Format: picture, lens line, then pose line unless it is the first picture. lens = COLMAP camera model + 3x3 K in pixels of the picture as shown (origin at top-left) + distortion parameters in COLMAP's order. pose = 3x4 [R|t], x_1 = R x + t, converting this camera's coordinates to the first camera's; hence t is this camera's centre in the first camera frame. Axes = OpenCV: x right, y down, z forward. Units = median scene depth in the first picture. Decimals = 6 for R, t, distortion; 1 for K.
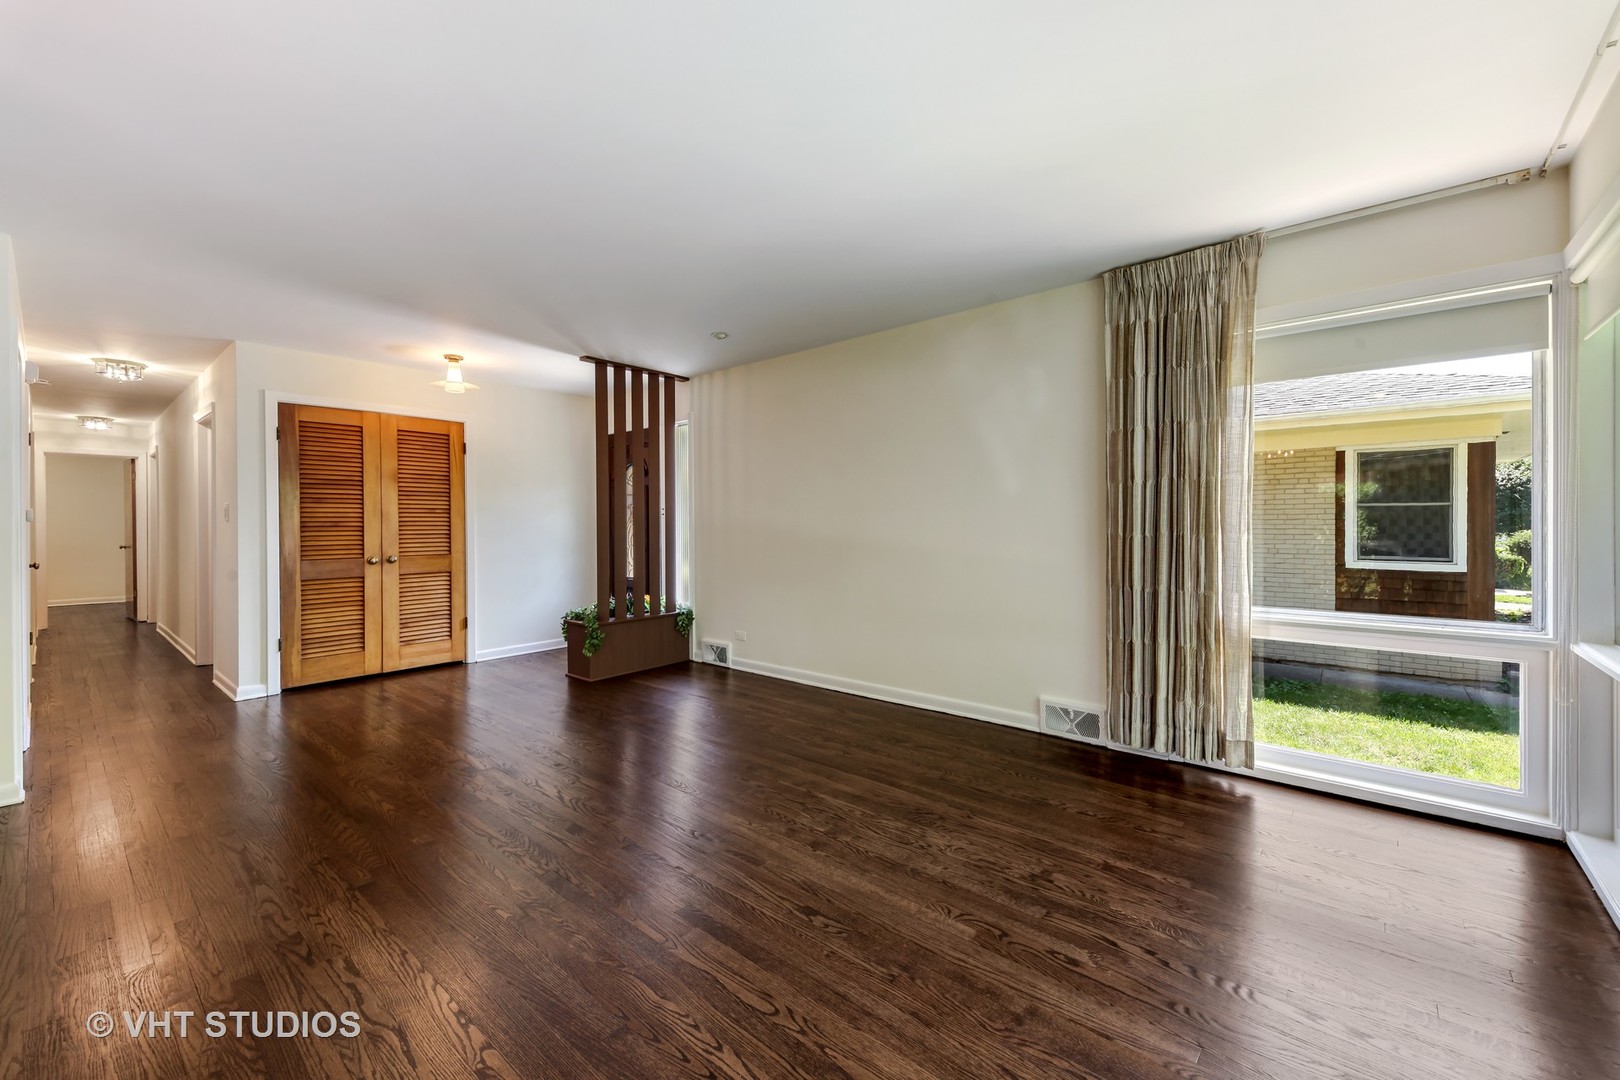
lens RADIAL K [[647.7, 0, 806.2], [0, 647.7, 517.6], [0, 0, 1]] dist [0.023410, -0.000711]
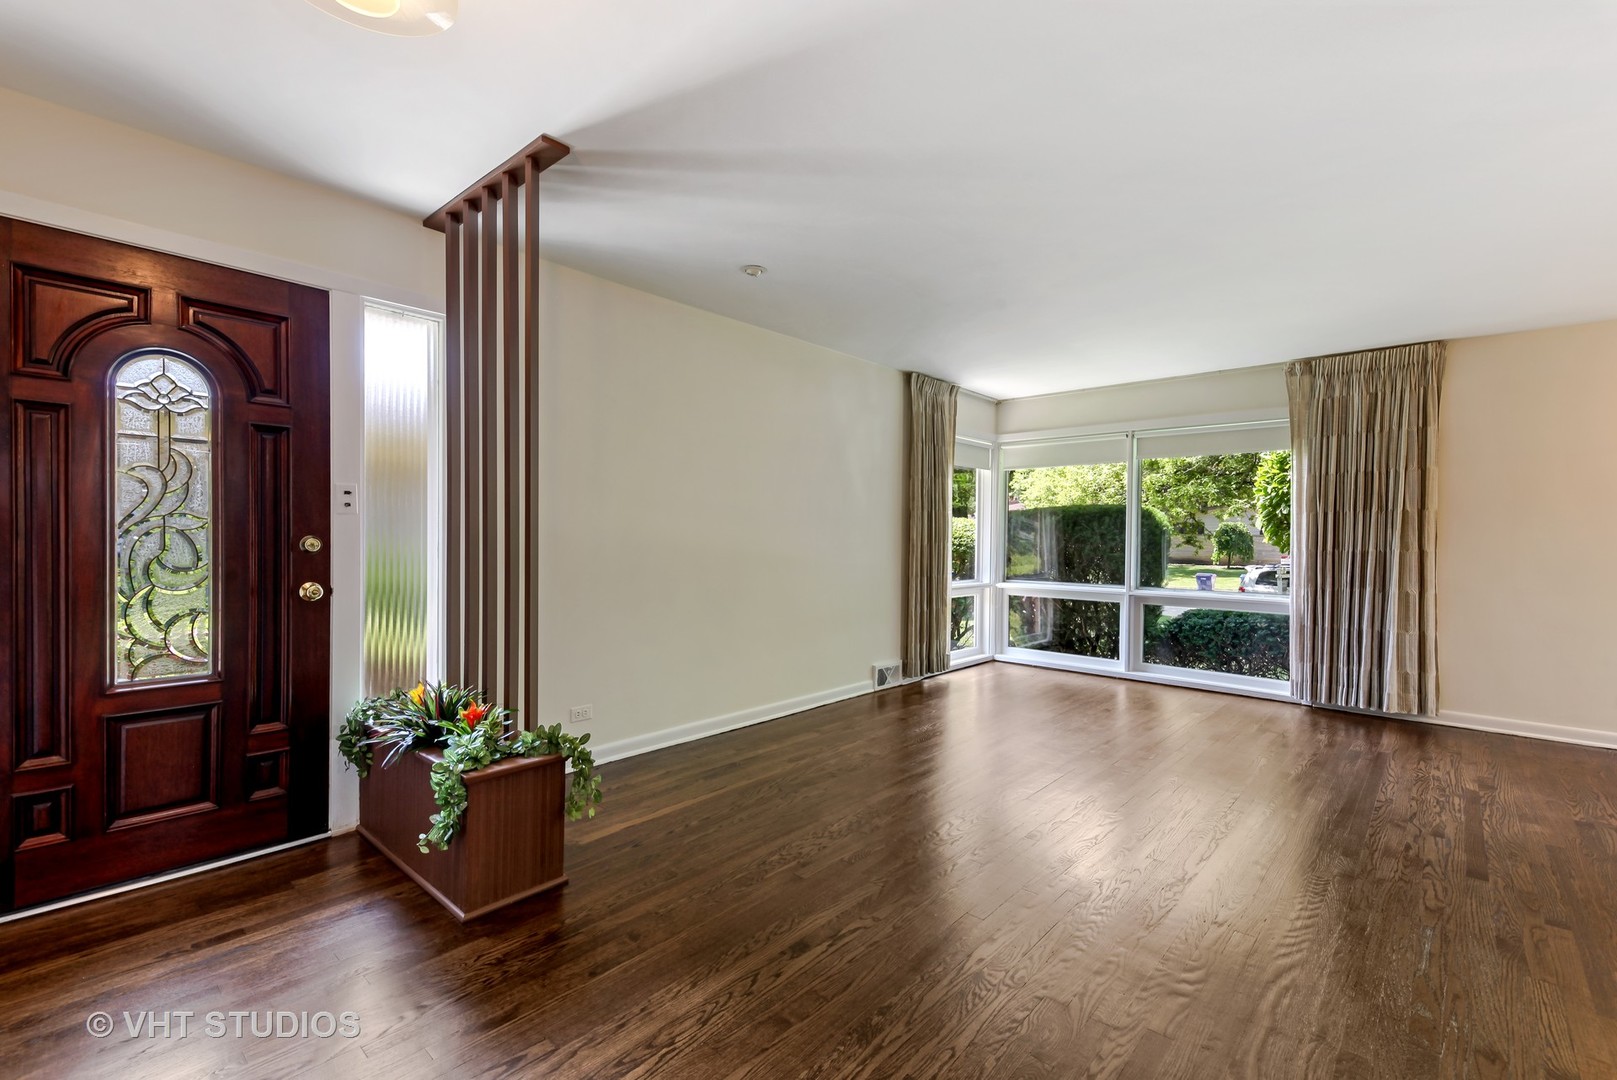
lens RADIAL K [[717.8, 0, 808.5], [0, 717.8, 540.0], [0, 0, 1]] dist [0.025971, 0.000024]
pose [[0.011567, -0.001397, 0.999932, -1.109334], [-0.020983, 0.999778, 0.001639, 0.018034], [-0.999713, -0.021000, 0.011535, 1.110296]]
